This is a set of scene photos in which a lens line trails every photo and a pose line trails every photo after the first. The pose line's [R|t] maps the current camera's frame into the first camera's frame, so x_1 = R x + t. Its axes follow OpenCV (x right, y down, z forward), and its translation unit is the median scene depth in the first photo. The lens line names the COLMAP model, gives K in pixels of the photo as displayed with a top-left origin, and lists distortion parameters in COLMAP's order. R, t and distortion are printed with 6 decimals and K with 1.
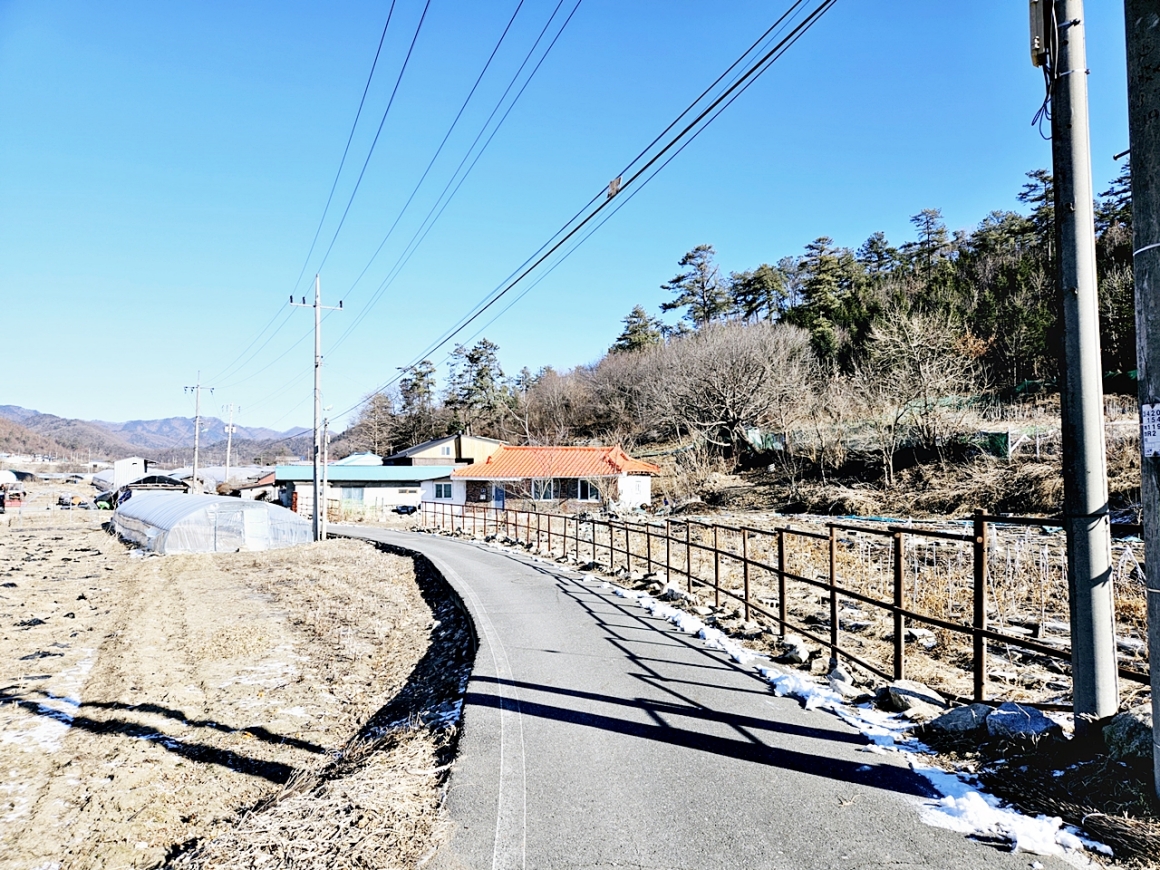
lens RADIAL K [[761.9, 0, 575.1], [0, 761.9, 444.1], [0, 0, 1]] dist [0.067006, -0.005891]
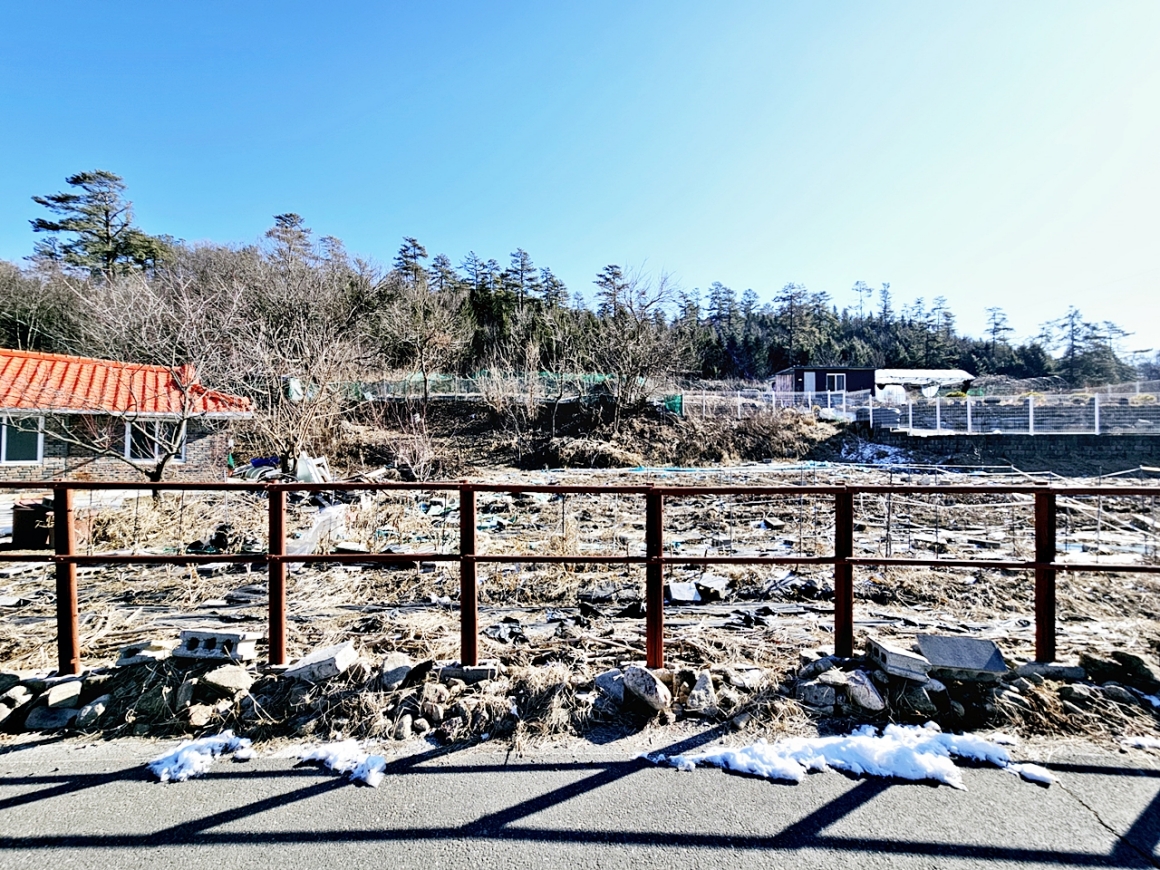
lens RADIAL K [[473.1, 0, 579.4], [0, 473.1, 433.7], [0, 0, 1]] dist [-0.002261, 0.001538]
pose [[0.458887, 0.028757, 0.888029, -0.127545], [-0.045619, 0.998920, -0.008775, 0.043177], [-0.887323, -0.036484, 0.459704, 0.568595]]
